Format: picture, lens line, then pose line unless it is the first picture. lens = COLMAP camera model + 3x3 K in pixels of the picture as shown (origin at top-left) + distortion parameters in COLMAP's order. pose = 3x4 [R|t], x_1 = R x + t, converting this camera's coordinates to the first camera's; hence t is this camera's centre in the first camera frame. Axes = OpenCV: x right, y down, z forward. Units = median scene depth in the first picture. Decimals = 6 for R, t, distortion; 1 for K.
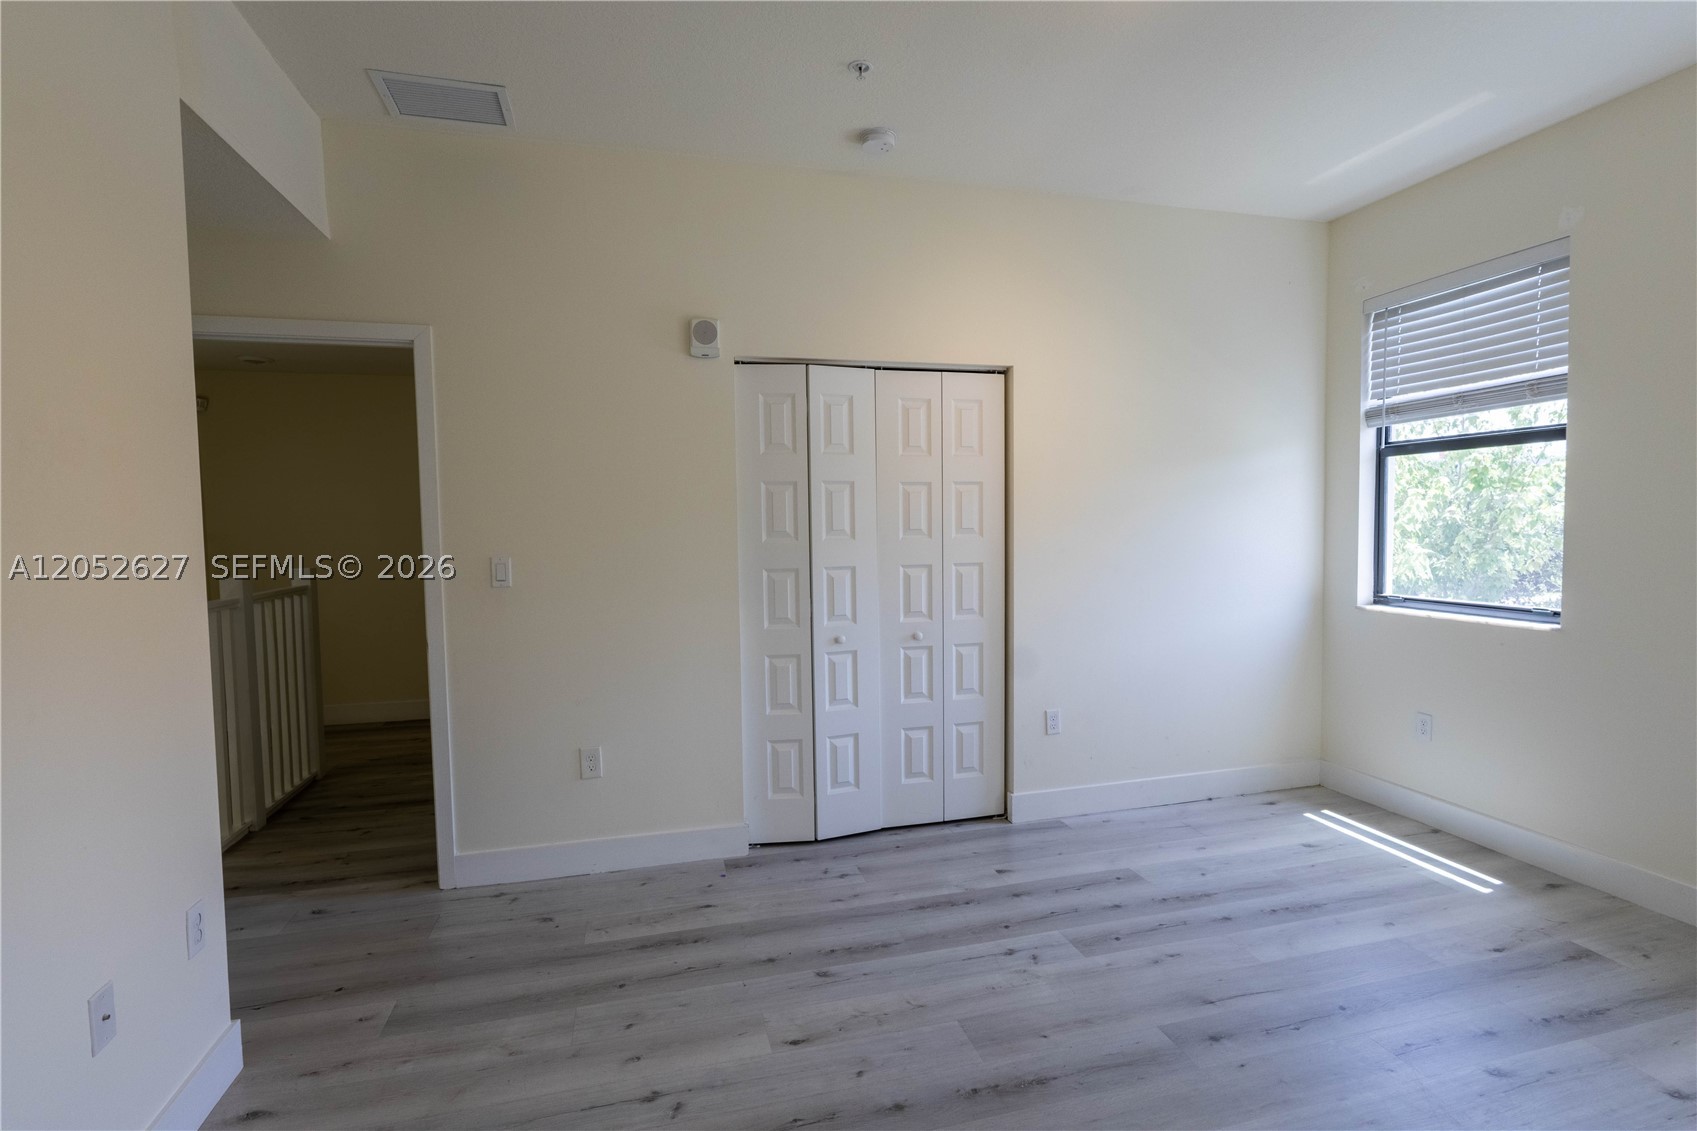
lens RADIAL K [[806.5, 0, 856.4], [0, 806.5, 561.3], [0, 0, 1]] dist [-0.004509, 0.001374]
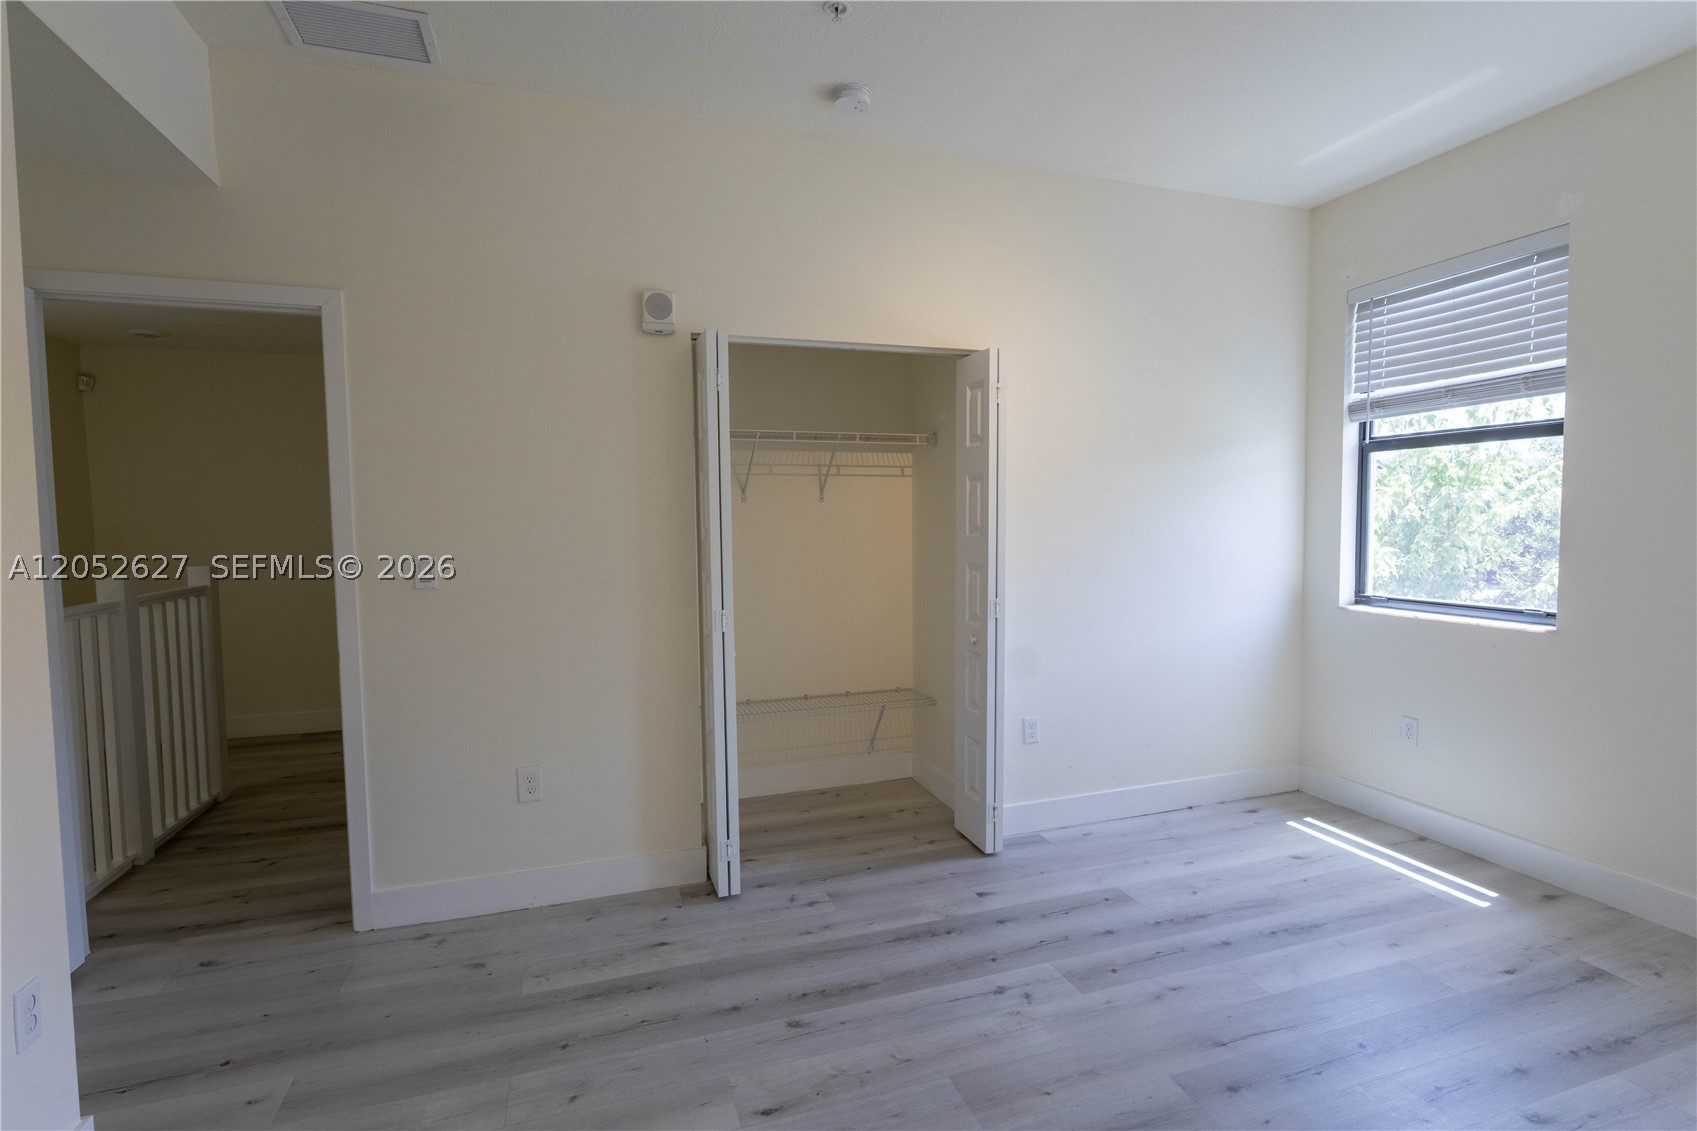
lens RADIAL K [[806.5, 0, 856.4], [0, 806.5, 561.3], [0, 0, 1]] dist [-0.004509, 0.001374]
pose [[0.997999, 0.000915, 0.063229, -0.024158], [-0.001217, 0.999988, 0.004736, -0.003003], [-0.063224, -0.004804, 0.997988, 0.086108]]
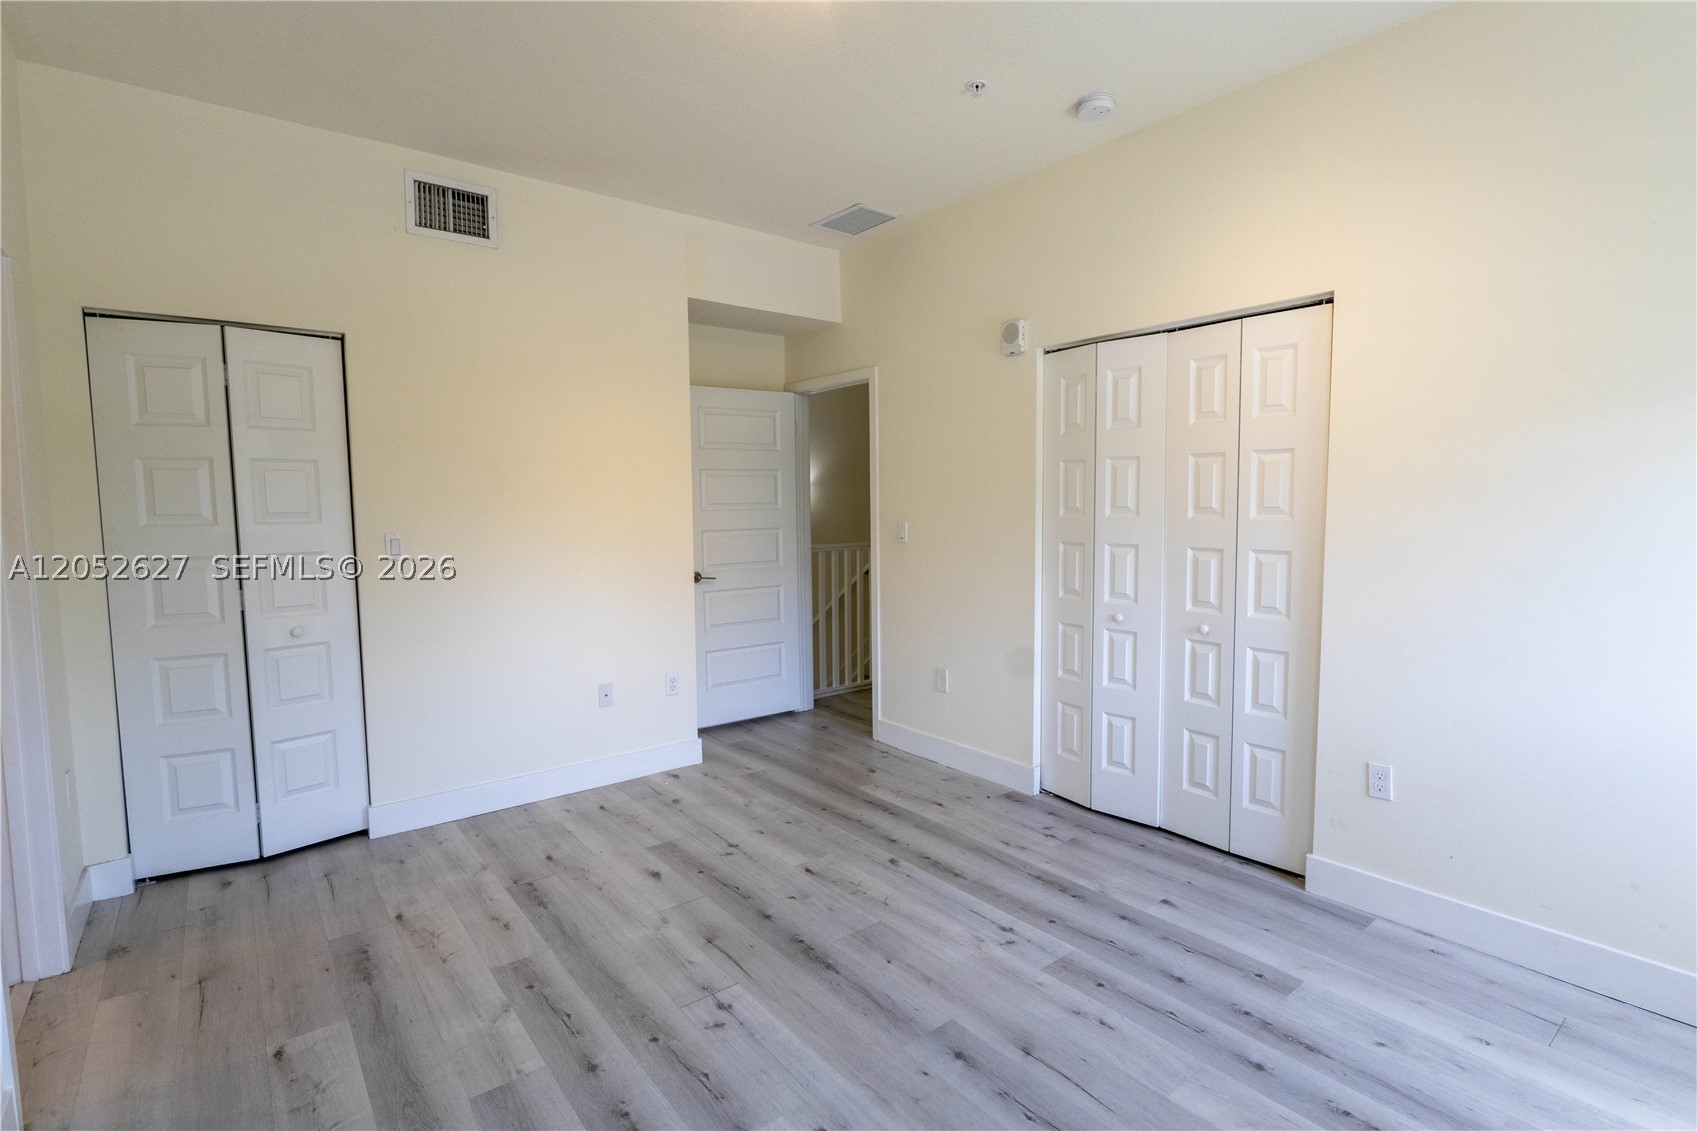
lens RADIAL K [[806.5, 0, 856.4], [0, 806.5, 561.3], [0, 0, 1]] dist [-0.004509, 0.001374]
pose [[0.402916, 0.077492, -0.911950, 0.822931], [-0.043293, 0.996907, 0.065584, -0.025264], [0.914212, 0.013057, 0.405025, 0.342805]]
